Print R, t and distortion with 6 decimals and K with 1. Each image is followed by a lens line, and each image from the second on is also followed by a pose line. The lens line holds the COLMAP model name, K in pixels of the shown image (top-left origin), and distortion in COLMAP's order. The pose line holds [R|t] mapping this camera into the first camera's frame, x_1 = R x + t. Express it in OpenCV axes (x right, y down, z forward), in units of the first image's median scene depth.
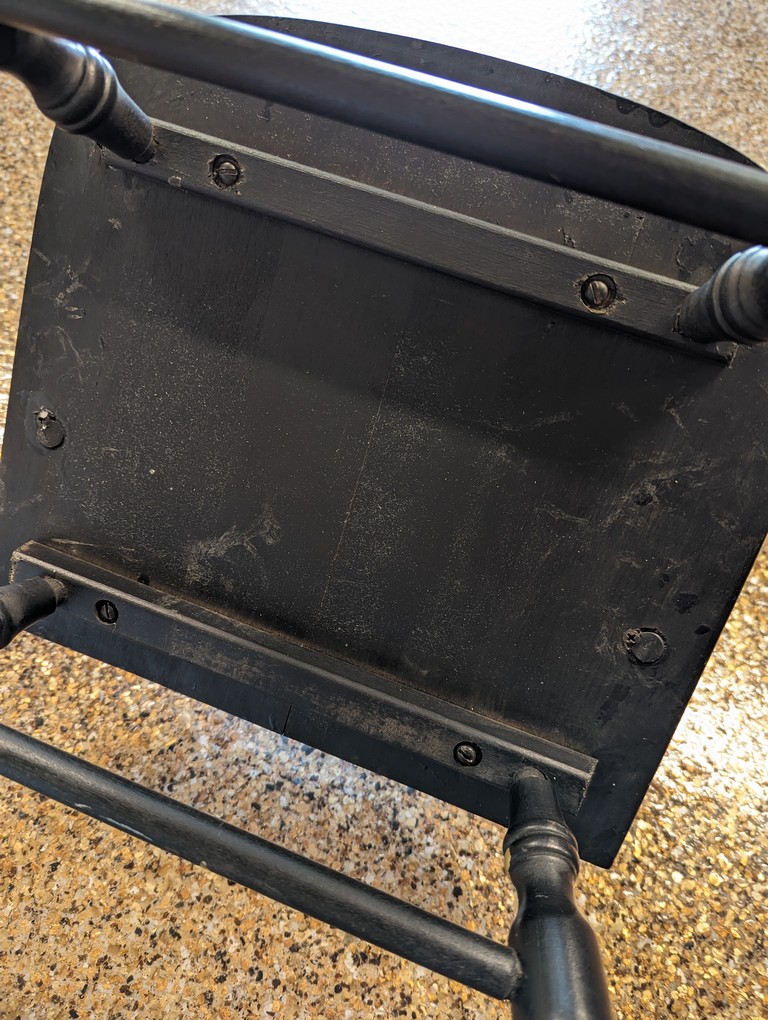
lens RADIAL K [[778.5, 0, 399.0], [0, 778.5, 510.3], [0, 0, 1]] dist [-0.007382, -0.011487]
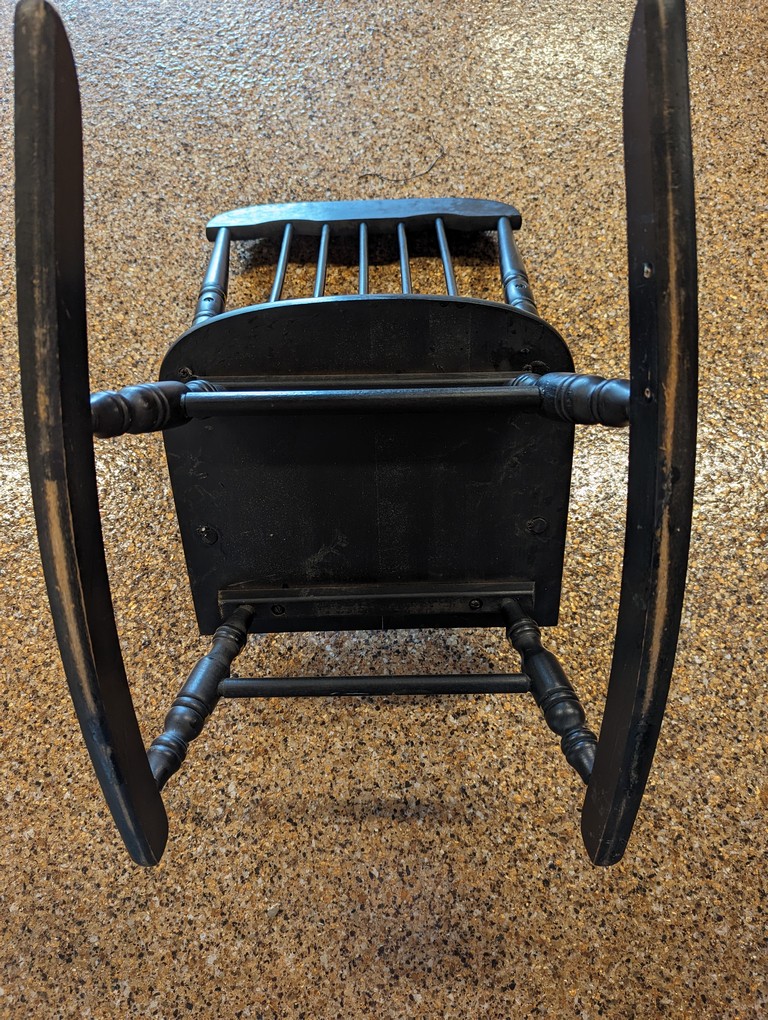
lens RADIAL K [[778.5, 0, 399.0], [0, 778.5, 510.3], [0, 0, 1]] dist [-0.007382, -0.011487]
pose [[0.923210, -0.379514, 0.060426, -0.103148], [0.358423, 0.907064, 0.220835, -0.348543], [-0.138621, -0.182219, 0.973437, -0.741084]]
